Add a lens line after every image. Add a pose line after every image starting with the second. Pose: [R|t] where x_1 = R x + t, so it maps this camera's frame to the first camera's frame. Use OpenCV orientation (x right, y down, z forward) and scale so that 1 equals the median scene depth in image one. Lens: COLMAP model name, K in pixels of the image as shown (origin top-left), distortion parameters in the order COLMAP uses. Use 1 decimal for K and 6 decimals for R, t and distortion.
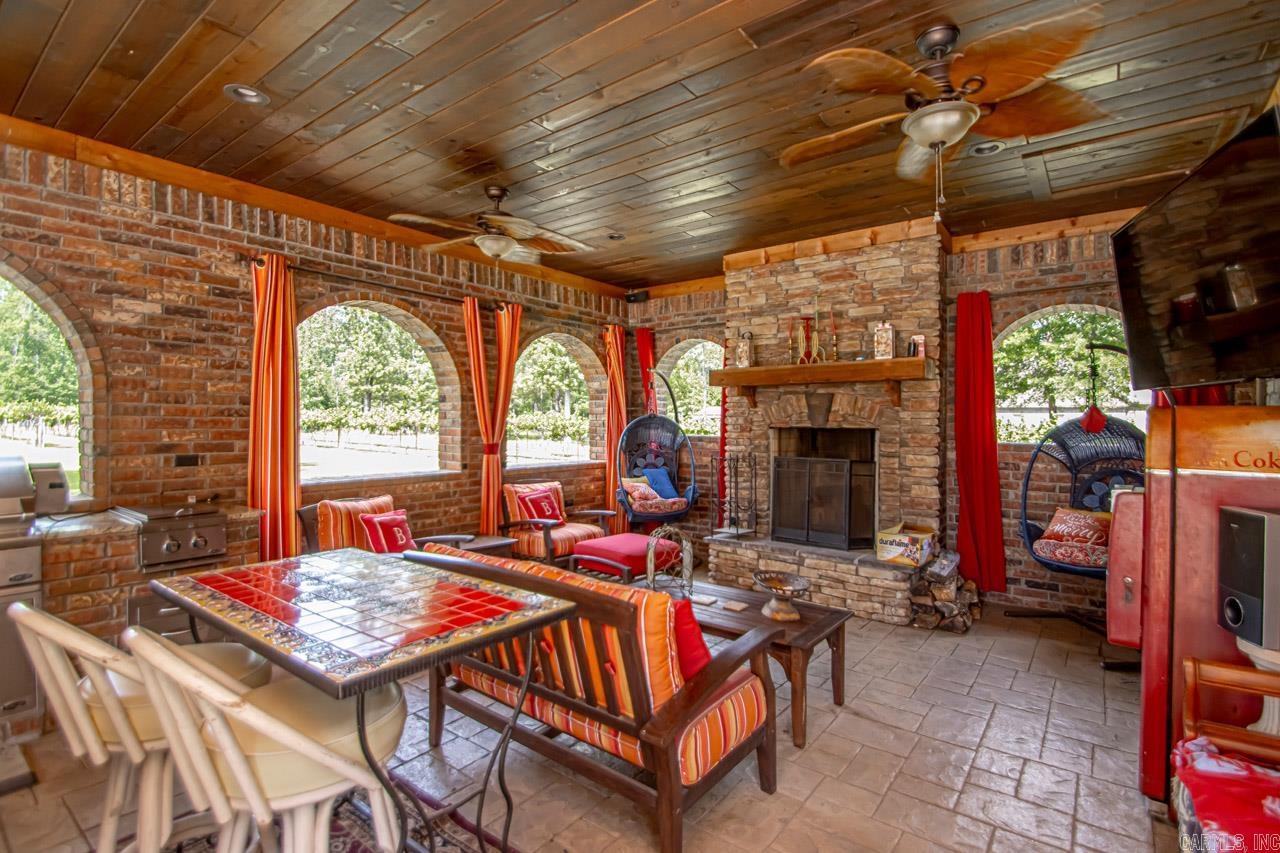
lens RADIAL K [[614.5, 0, 590.4], [0, 614.5, 425.1], [0, 0, 1]] dist [-0.002658, 0.000061]
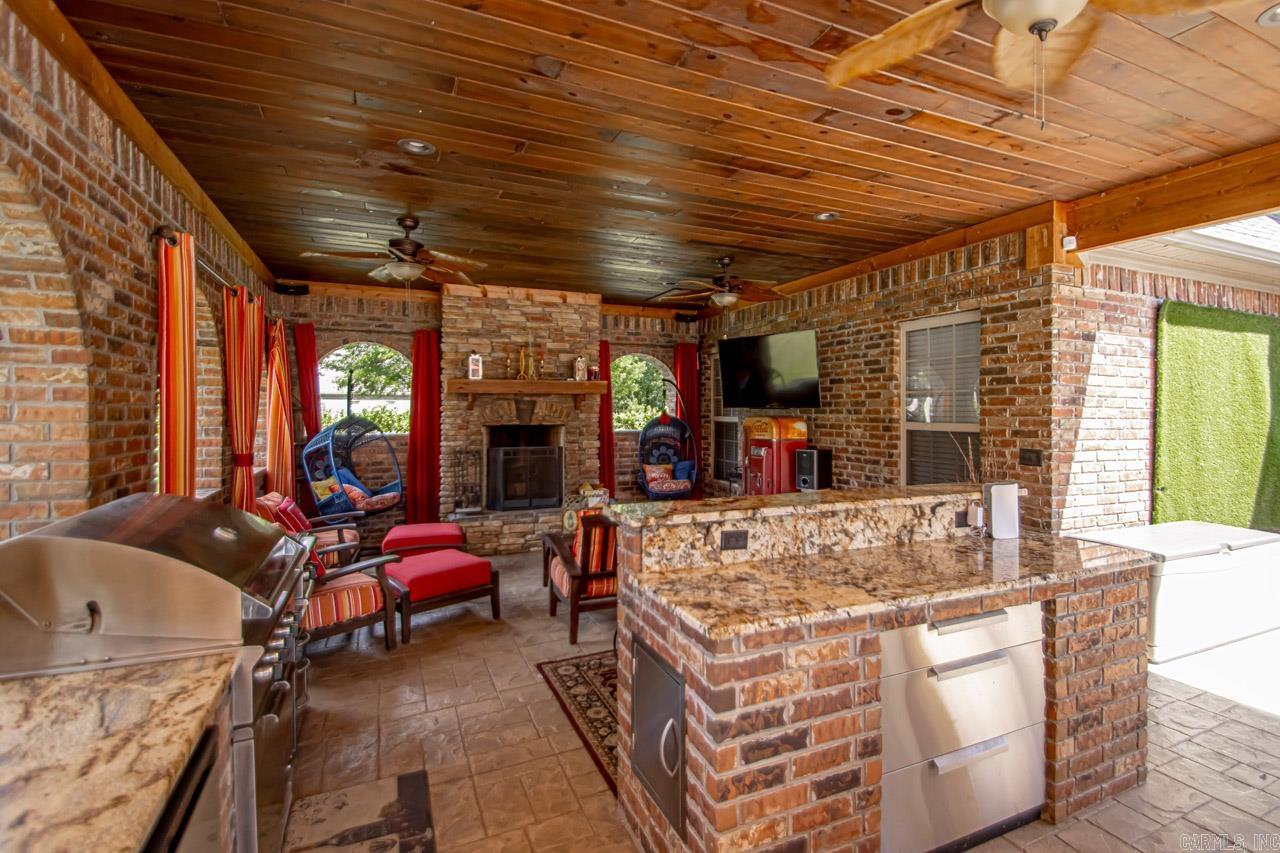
lens RADIAL K [[661.9, 0, 726.0], [0, 661.9, 420.1], [0, 0, 1]] dist [0.017455, -0.018166]
pose [[0.384602, -0.017848, 0.922910, -0.919107], [0.009884, 0.999835, 0.015216, -0.027758], [-0.923030, 0.003270, 0.384715, 0.009866]]
